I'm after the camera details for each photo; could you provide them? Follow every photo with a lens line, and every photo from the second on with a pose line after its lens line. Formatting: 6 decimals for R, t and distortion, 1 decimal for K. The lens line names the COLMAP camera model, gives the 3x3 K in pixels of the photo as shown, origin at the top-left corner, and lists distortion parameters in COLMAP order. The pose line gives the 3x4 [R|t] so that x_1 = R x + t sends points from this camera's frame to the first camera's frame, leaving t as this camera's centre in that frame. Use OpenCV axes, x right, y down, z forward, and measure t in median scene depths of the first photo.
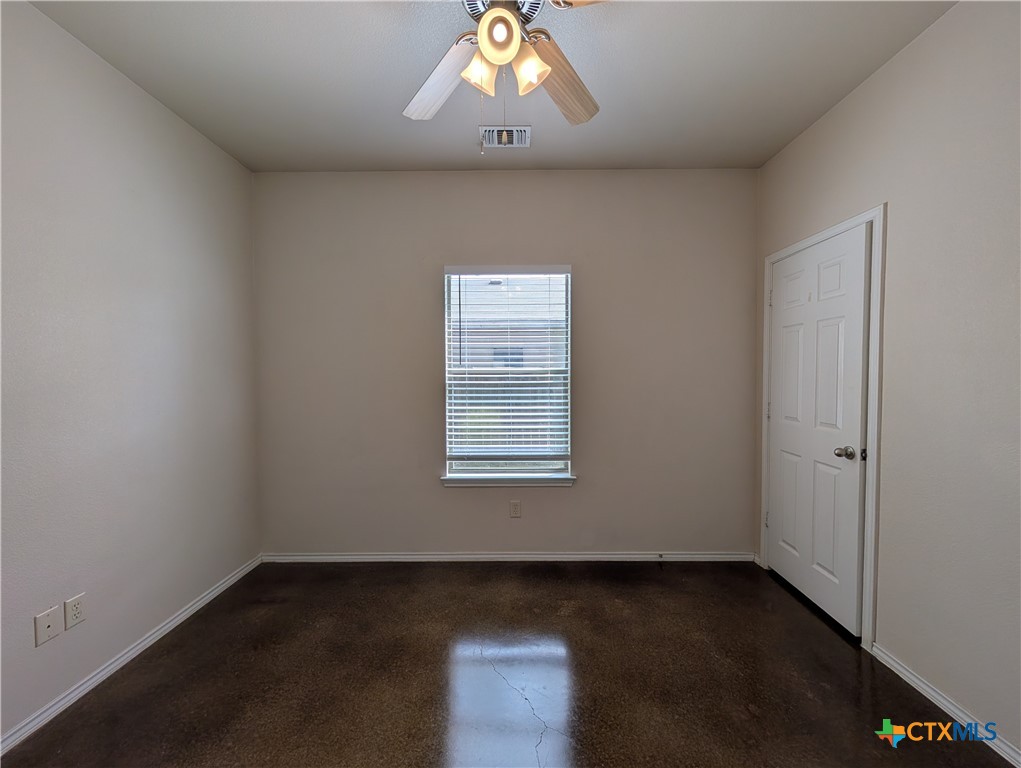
lens RADIAL K [[392.5, 0, 512.2], [0, 392.5, 386.0], [0, 0, 1]] dist [0.001058, -0.000090]
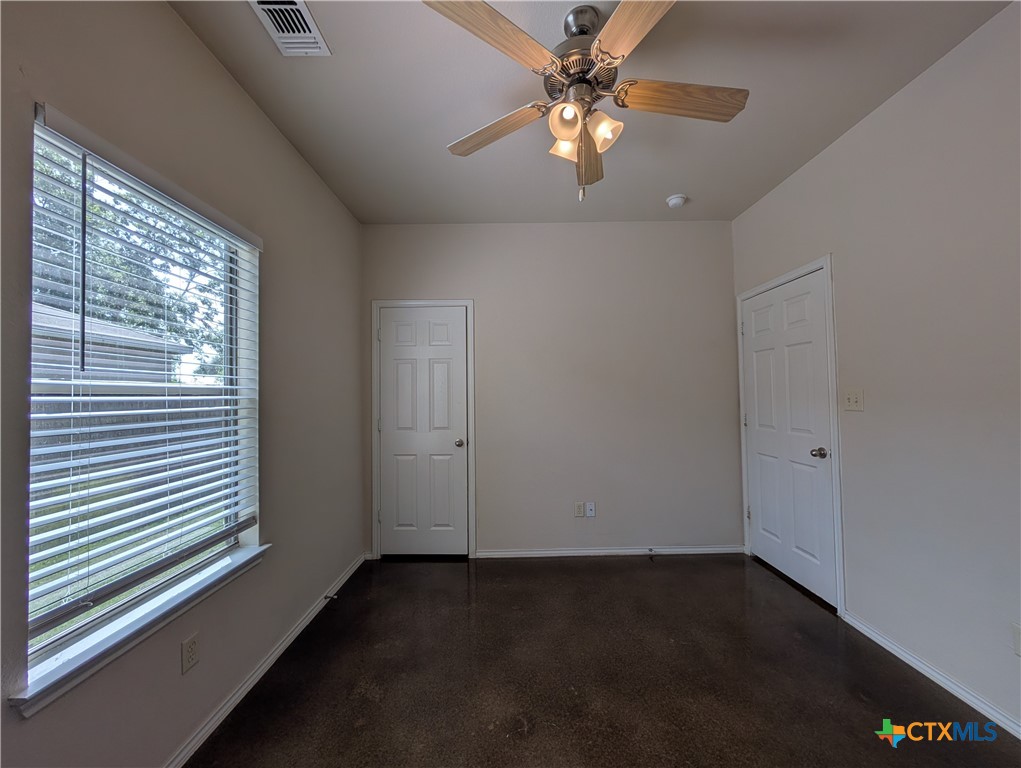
lens RADIAL K [[392.5, 0, 512.2], [0, 392.5, 386.0], [0, 0, 1]] dist [0.001058, -0.000090]
pose [[-0.022288, 0.022487, 0.999499, -0.674738], [0.045554, 0.998731, -0.021454, -0.017629], [-0.998713, 0.045053, -0.023284, 0.704852]]
